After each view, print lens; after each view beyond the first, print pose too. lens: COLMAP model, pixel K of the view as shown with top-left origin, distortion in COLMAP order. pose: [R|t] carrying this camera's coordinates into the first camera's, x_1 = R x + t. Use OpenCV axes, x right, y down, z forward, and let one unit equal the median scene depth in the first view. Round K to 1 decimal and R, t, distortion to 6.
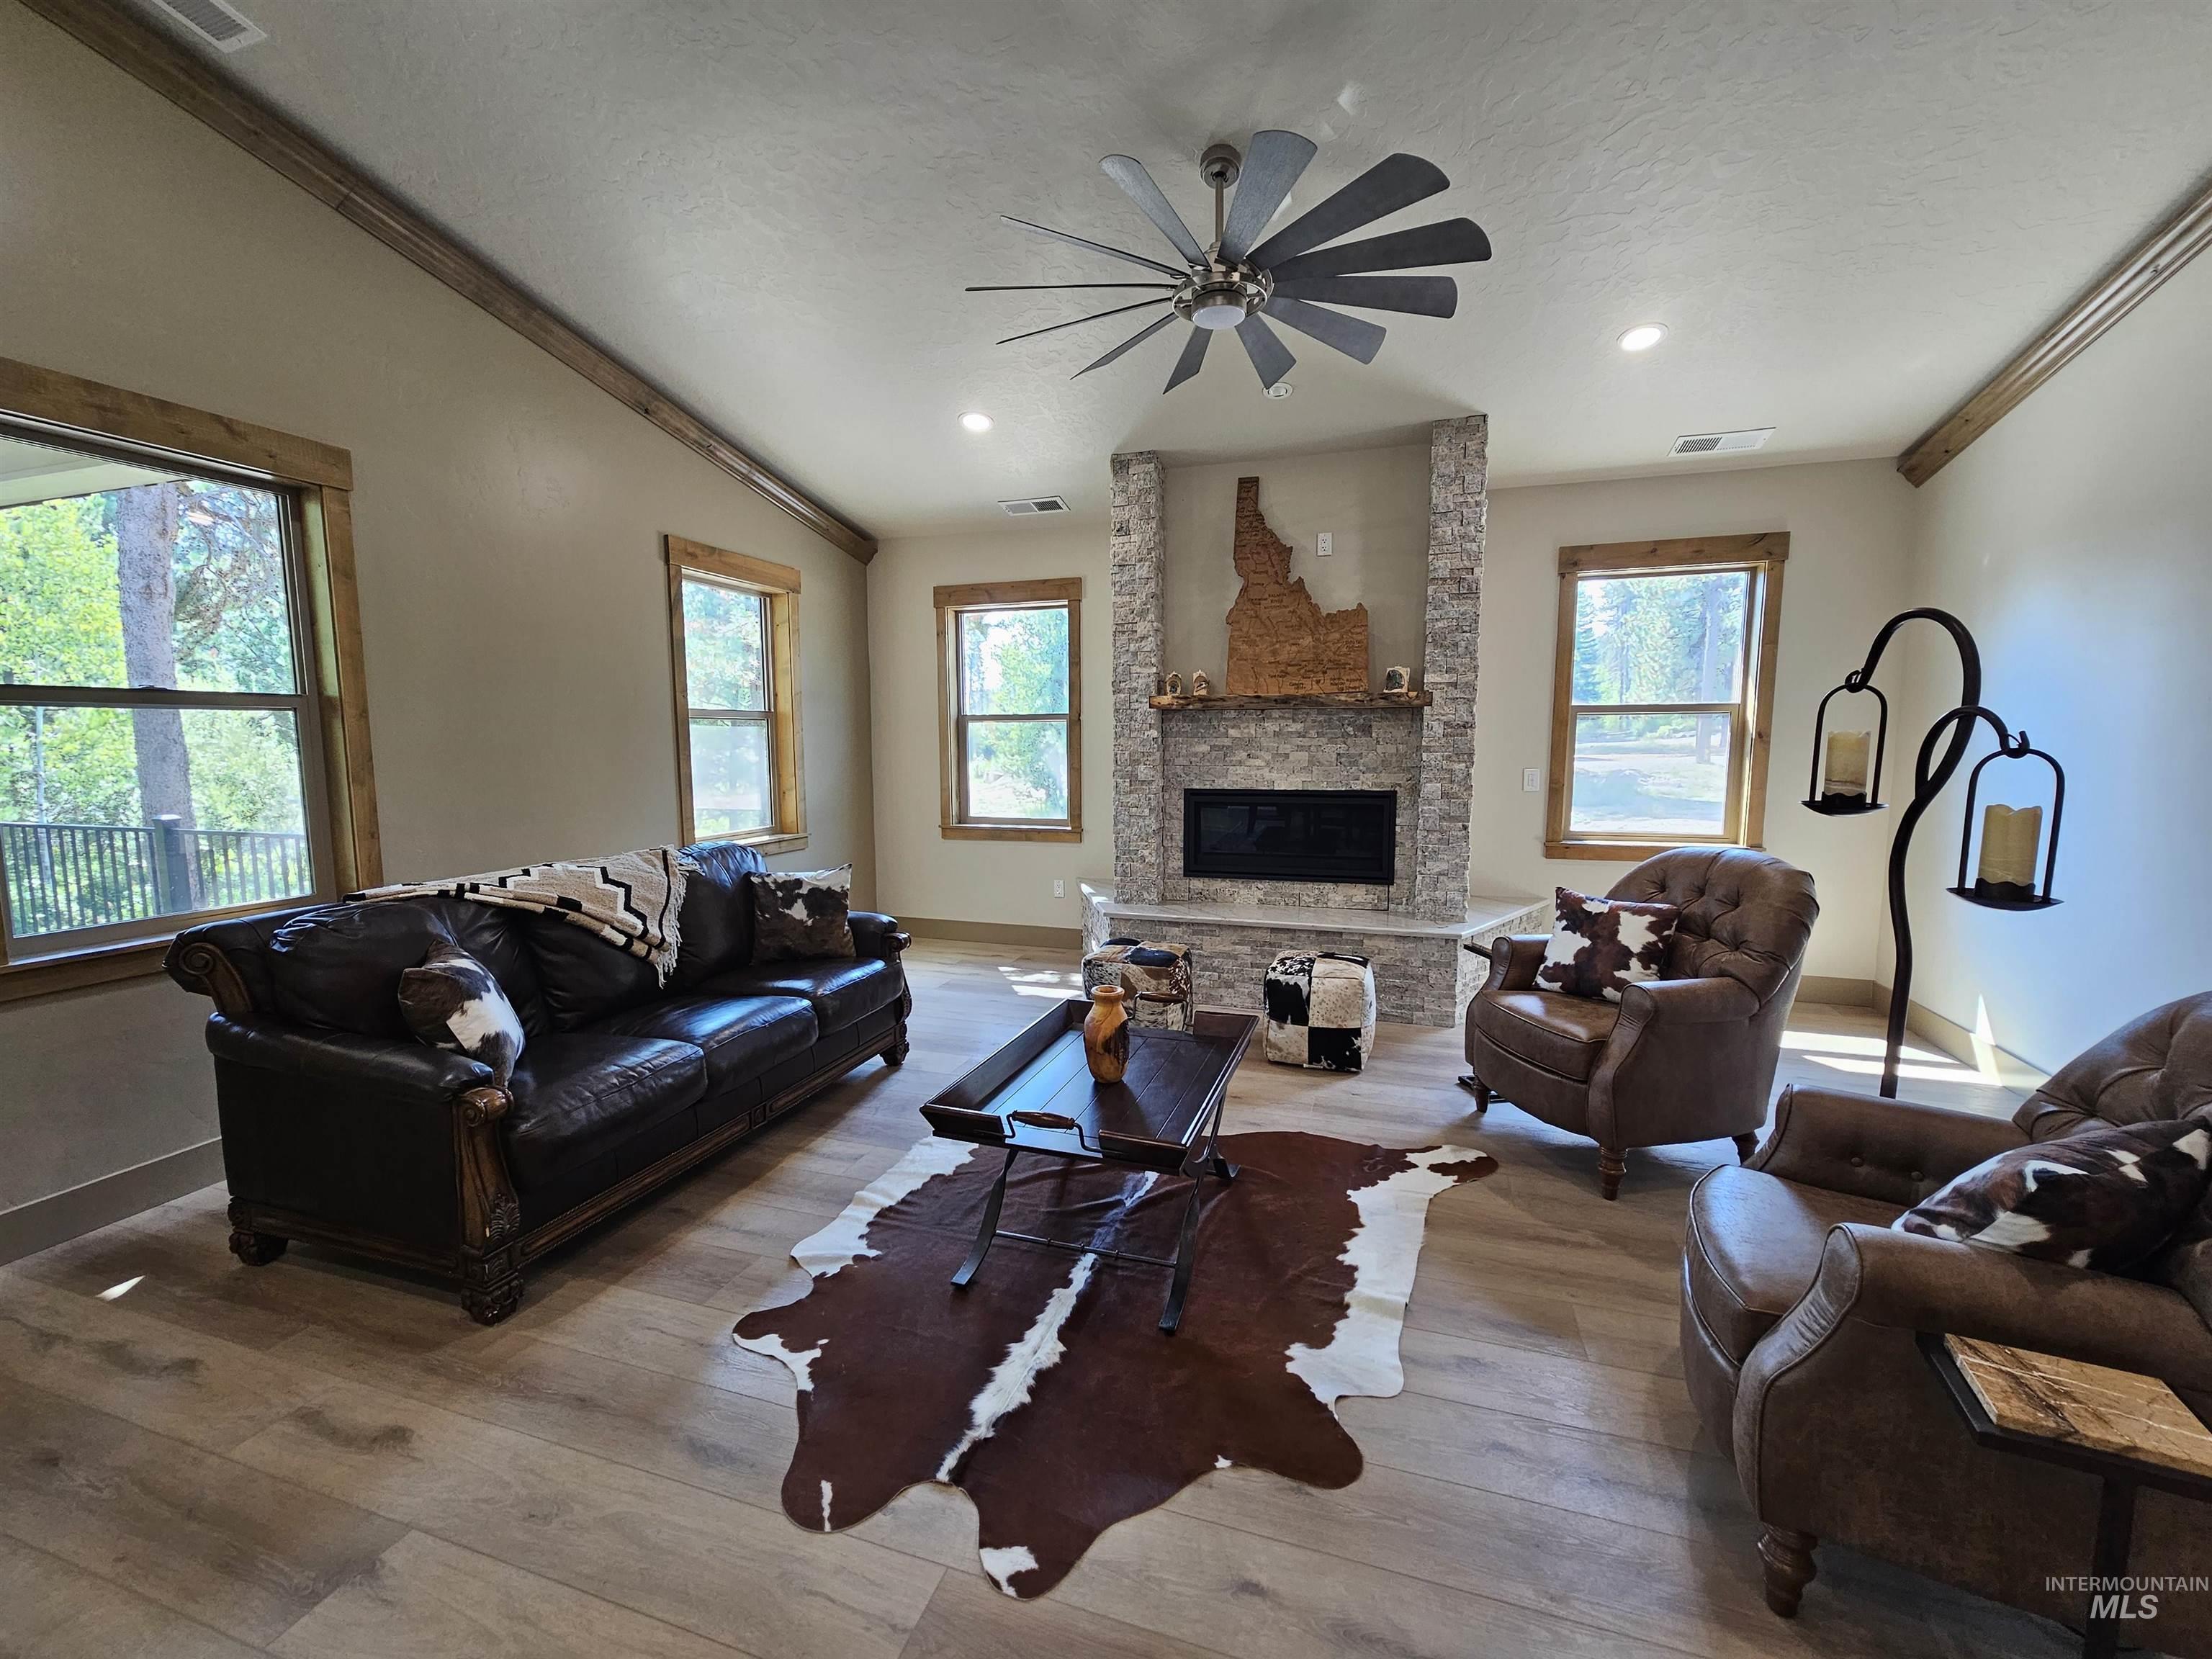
lens RADIAL K [[900.7, 0, 1103.0], [0, 900.7, 835.5], [0, 0, 1]] dist [-0.000200, -0.001019]
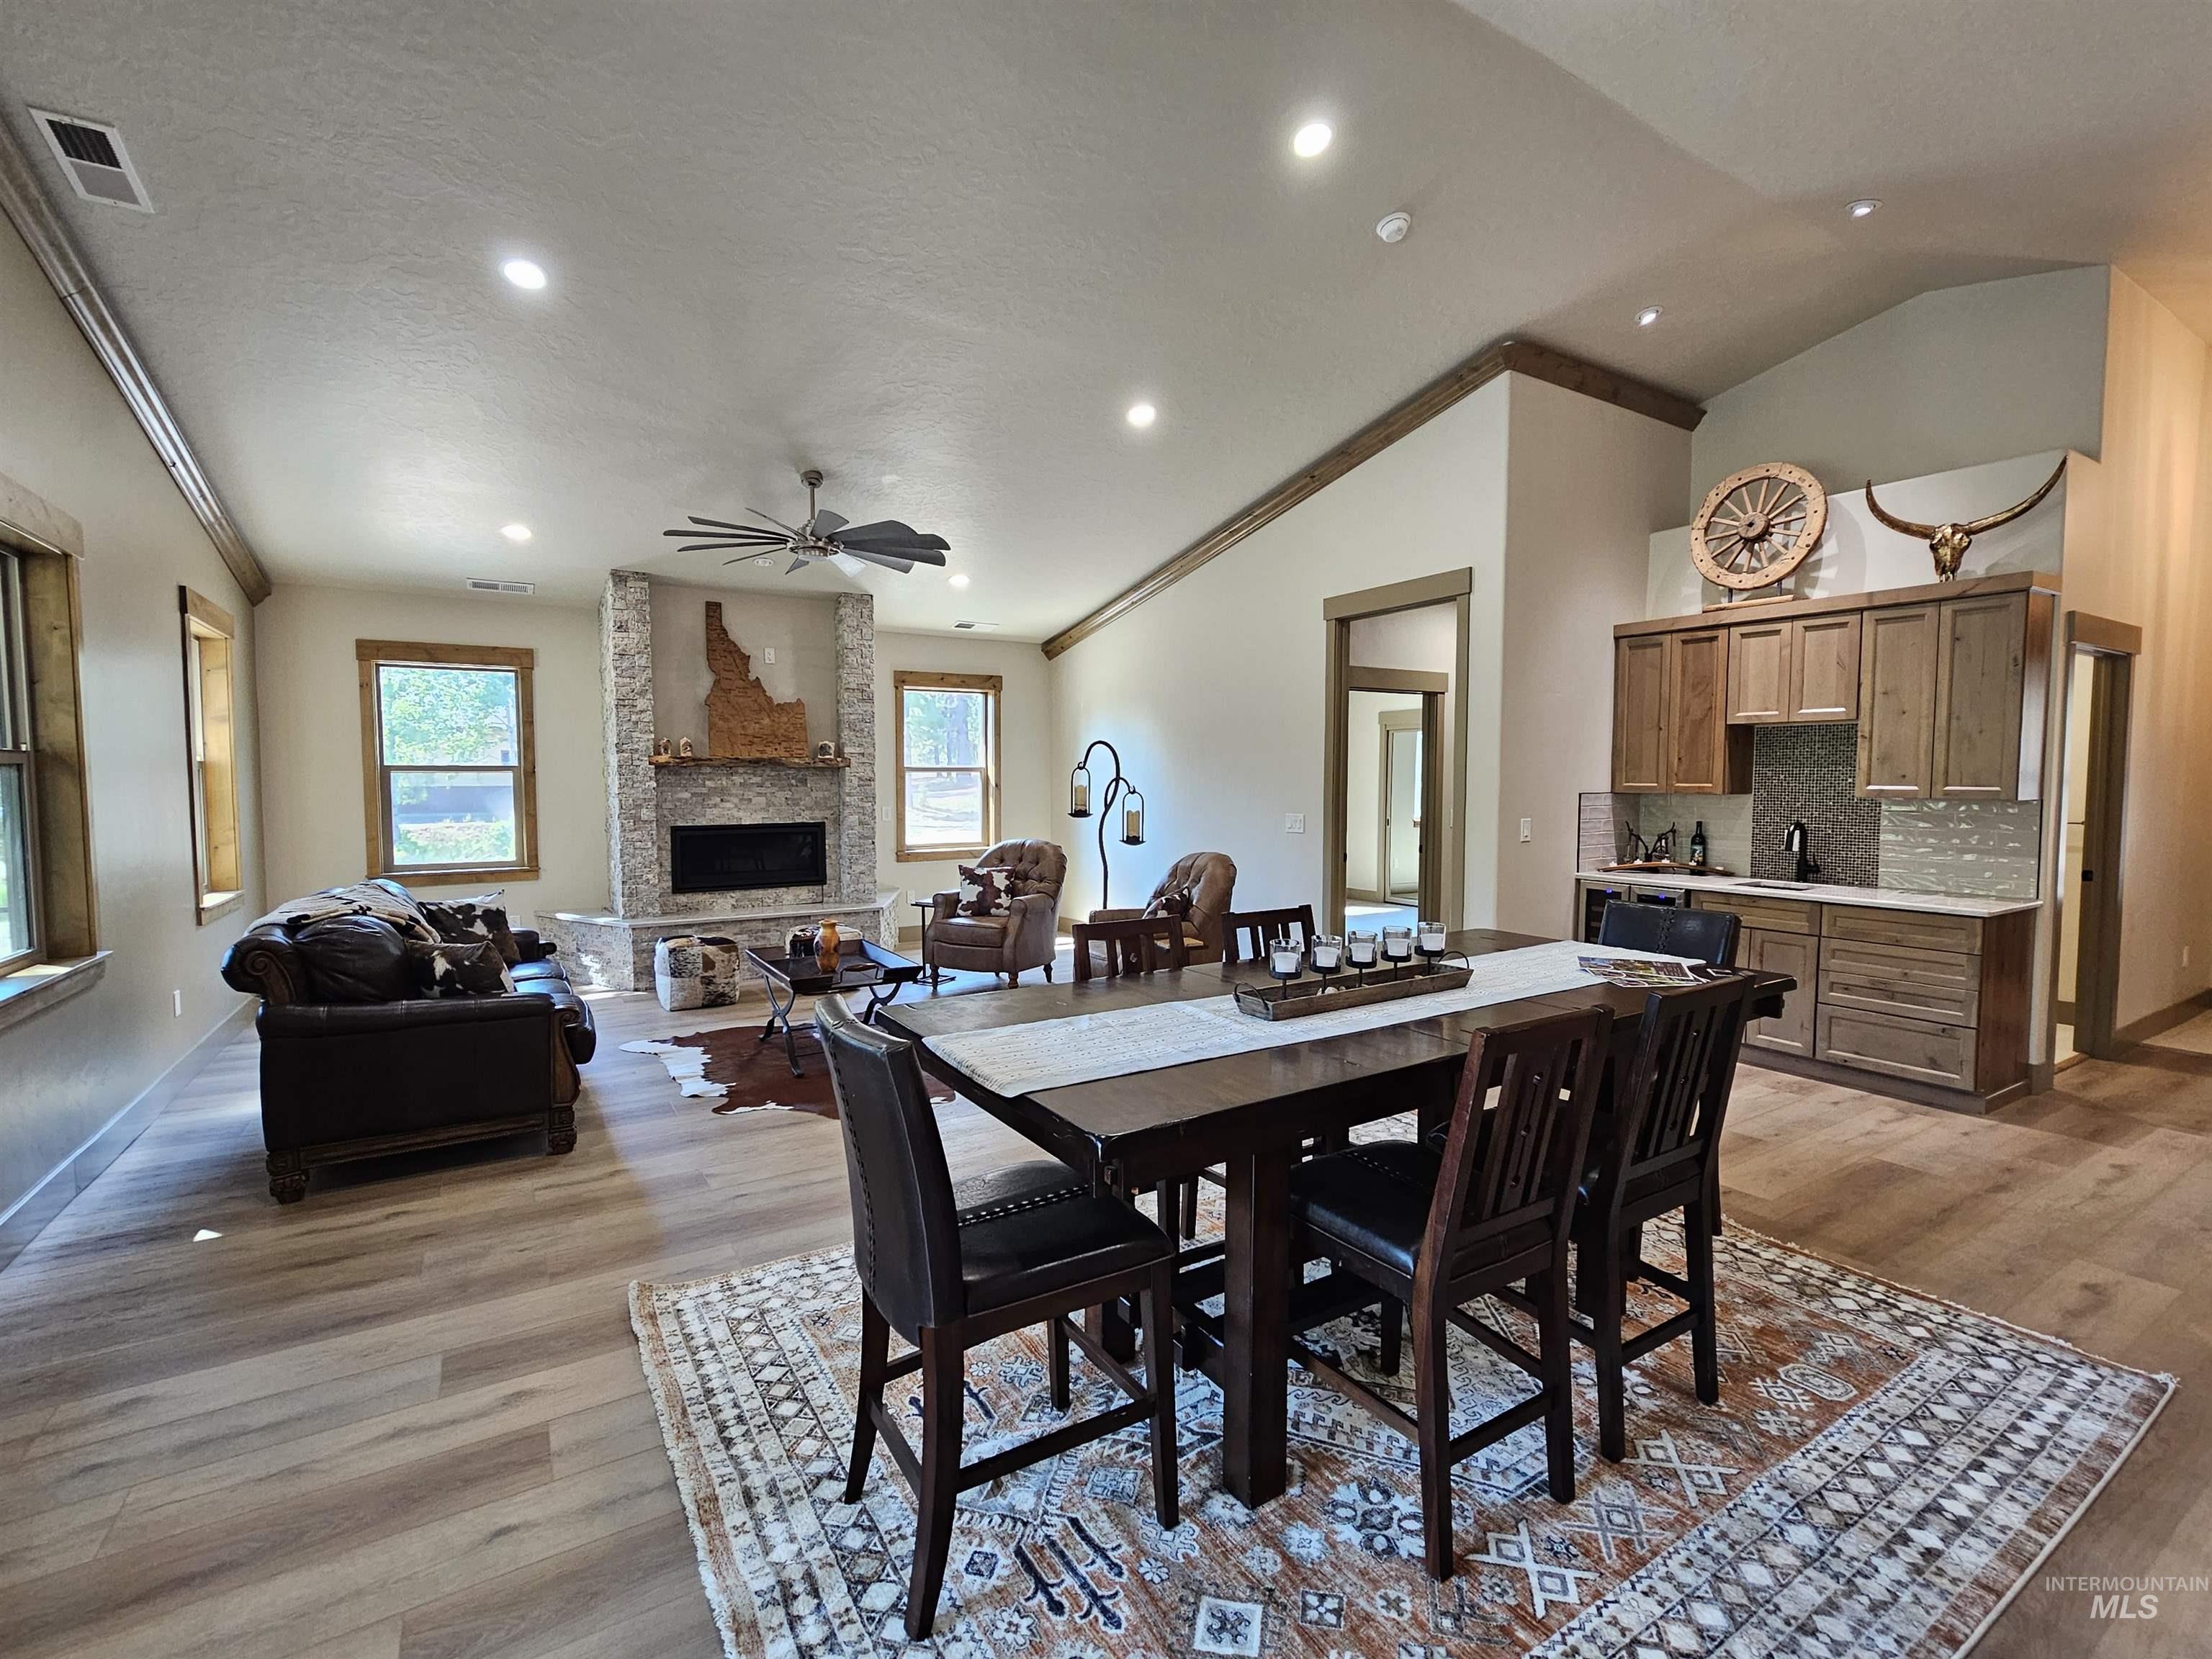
lens RADIAL K [[984.3, 0, 1104.8], [0, 984.3, 837.0], [0, 0, 1]] dist [-0.005527, 0.003925]
pose [[0.642298, -0.042651, 0.765267, -0.664142], [0.083050, 0.996445, -0.014170, 0.039790], [-0.761942, 0.072656, 0.643557, -0.439004]]
